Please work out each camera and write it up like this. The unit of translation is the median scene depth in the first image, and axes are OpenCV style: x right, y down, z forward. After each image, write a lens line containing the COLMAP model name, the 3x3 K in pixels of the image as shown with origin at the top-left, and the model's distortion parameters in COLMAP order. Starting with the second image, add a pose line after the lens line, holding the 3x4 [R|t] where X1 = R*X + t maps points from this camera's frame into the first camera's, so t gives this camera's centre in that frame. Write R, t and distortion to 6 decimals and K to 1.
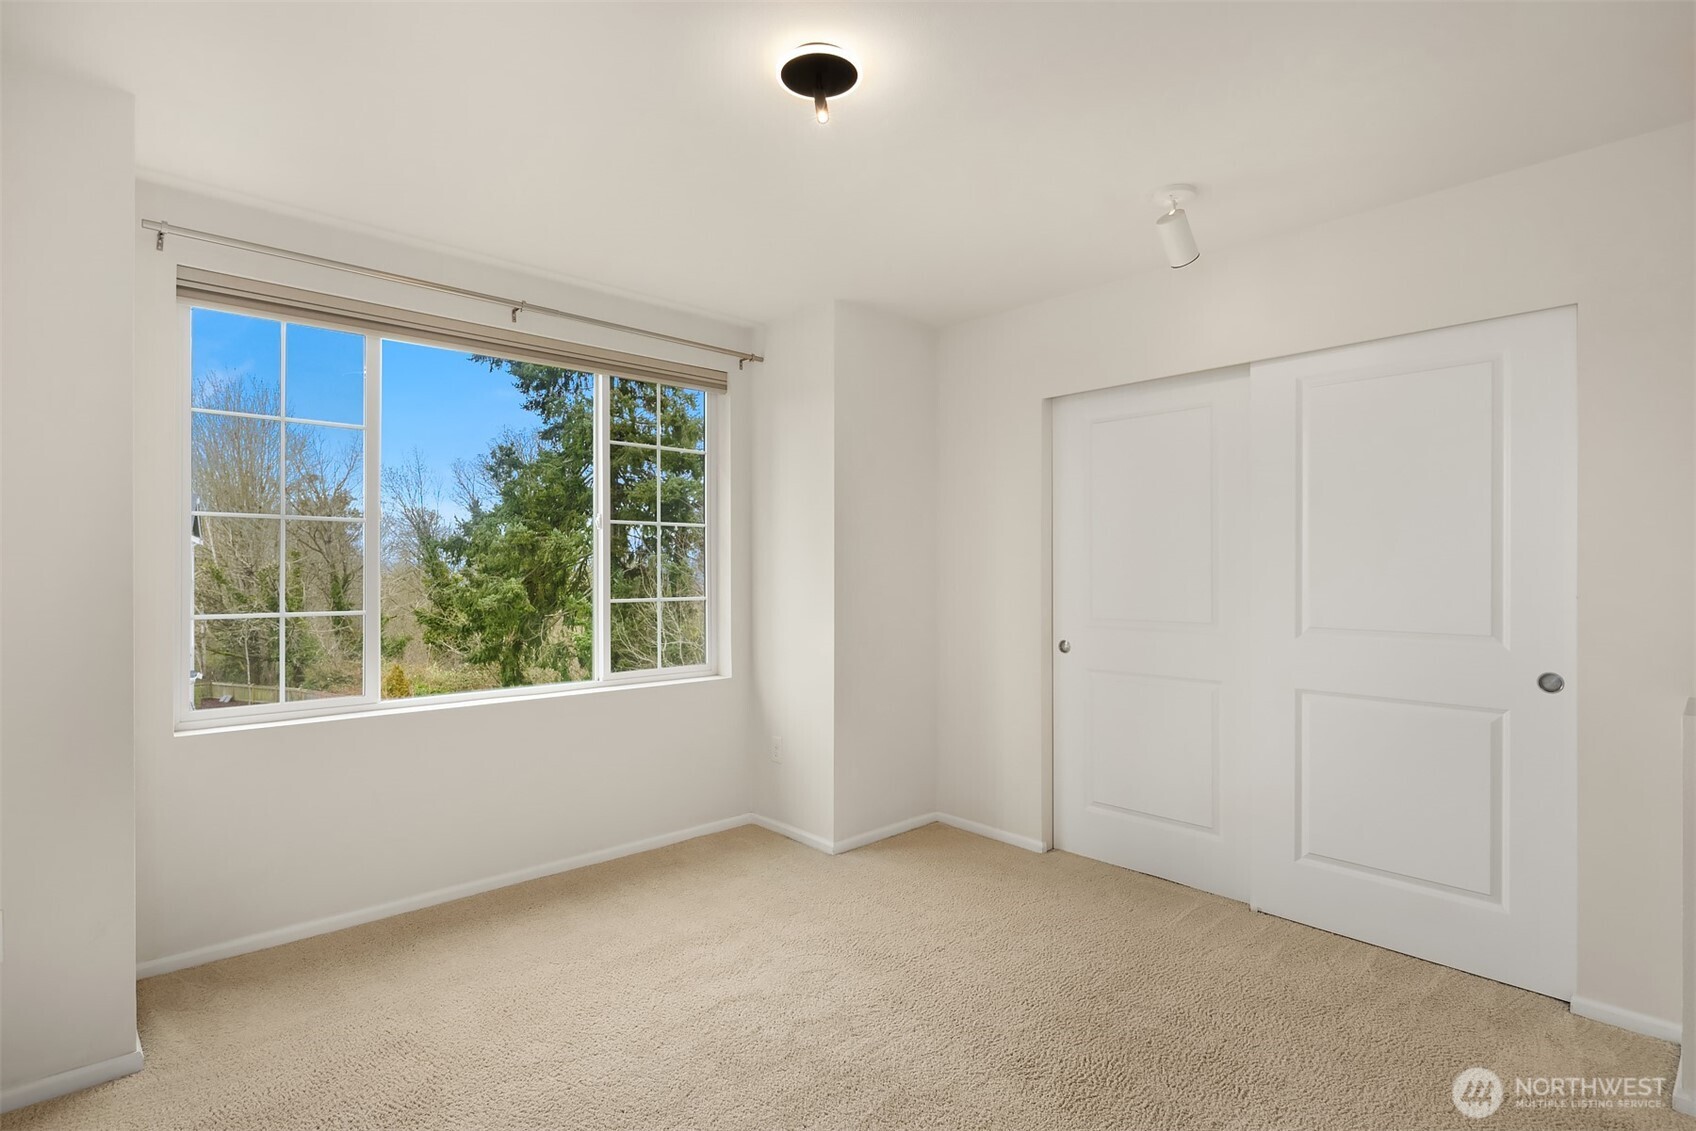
lens RADIAL K [[819.2, 0, 850.7], [0, 819.2, 558.4], [0, 0, 1]] dist [0.005431, -0.006683]
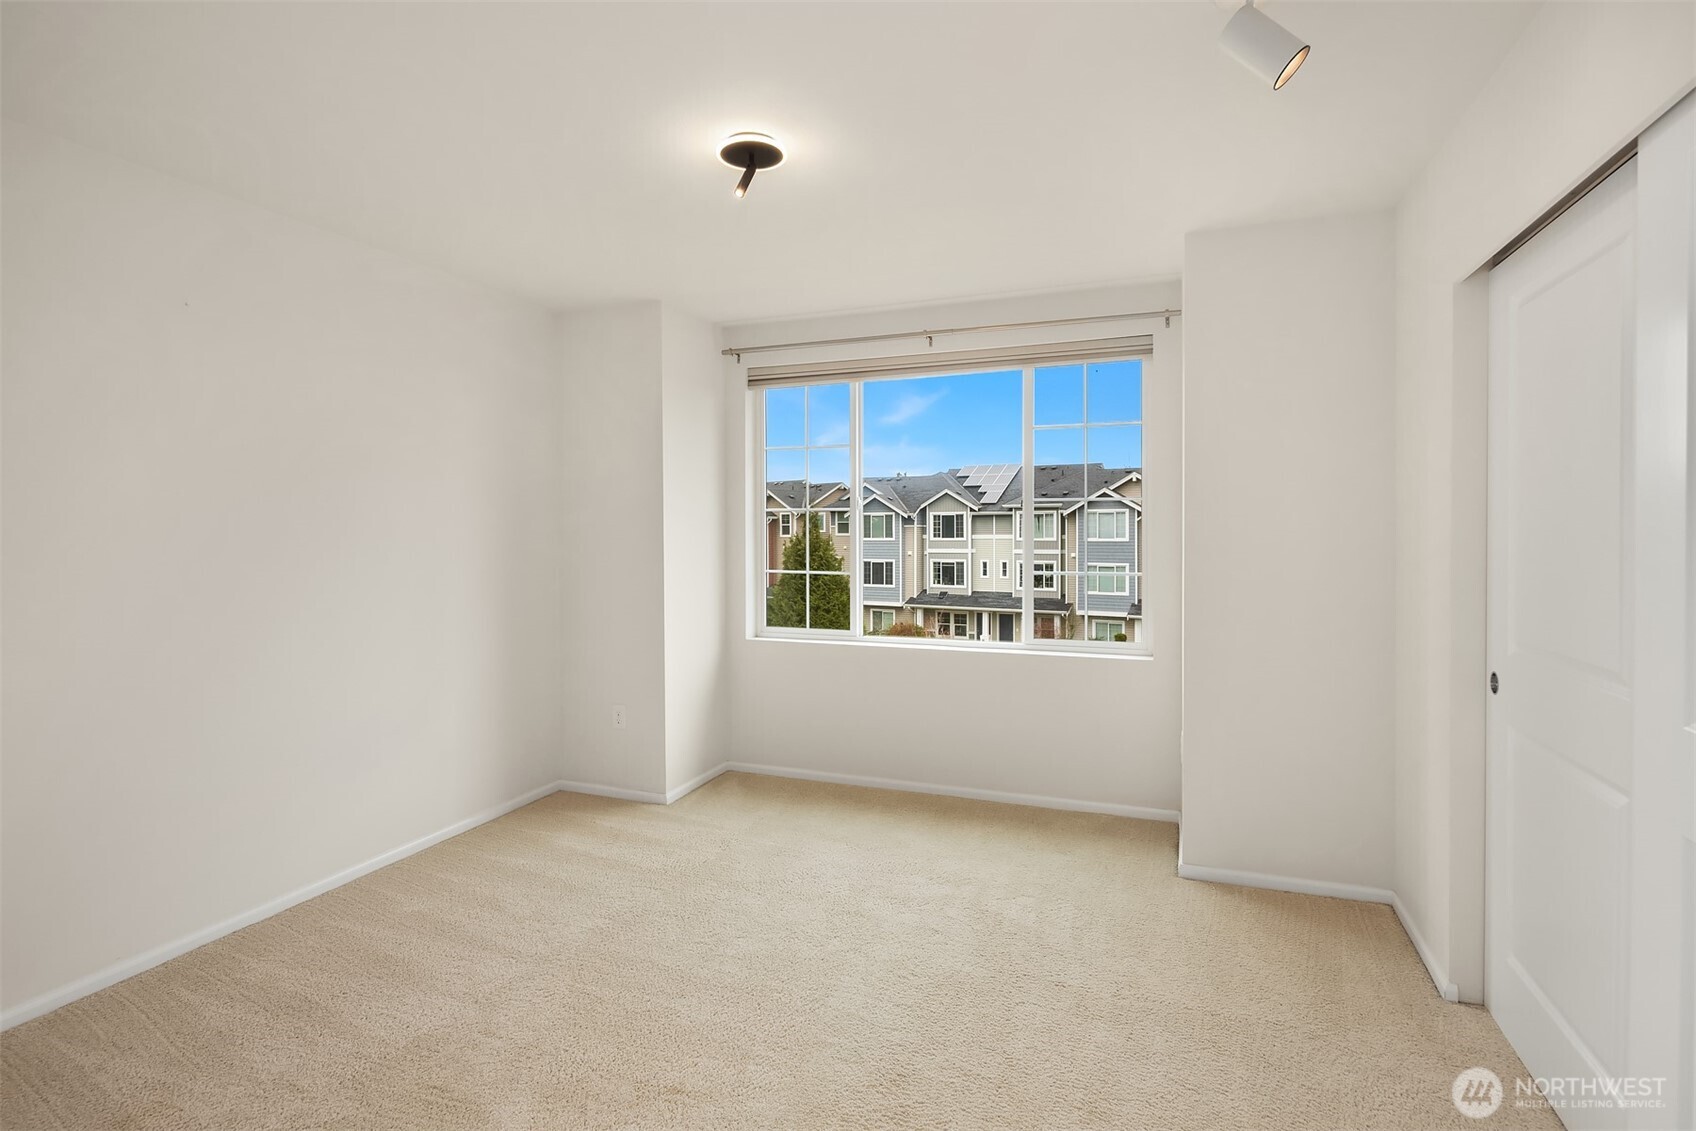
lens RADIAL K [[805.2, 0, 842.9], [0, 805.2, 523.9], [0, 0, 1]] dist [0.003117, 0.000313]
pose [[0.445650, -0.008893, -0.895163, 0.693600], [0.016336, 0.999865, -0.001800, -0.019112], [0.895058, -0.013821, 0.445735, 0.360231]]
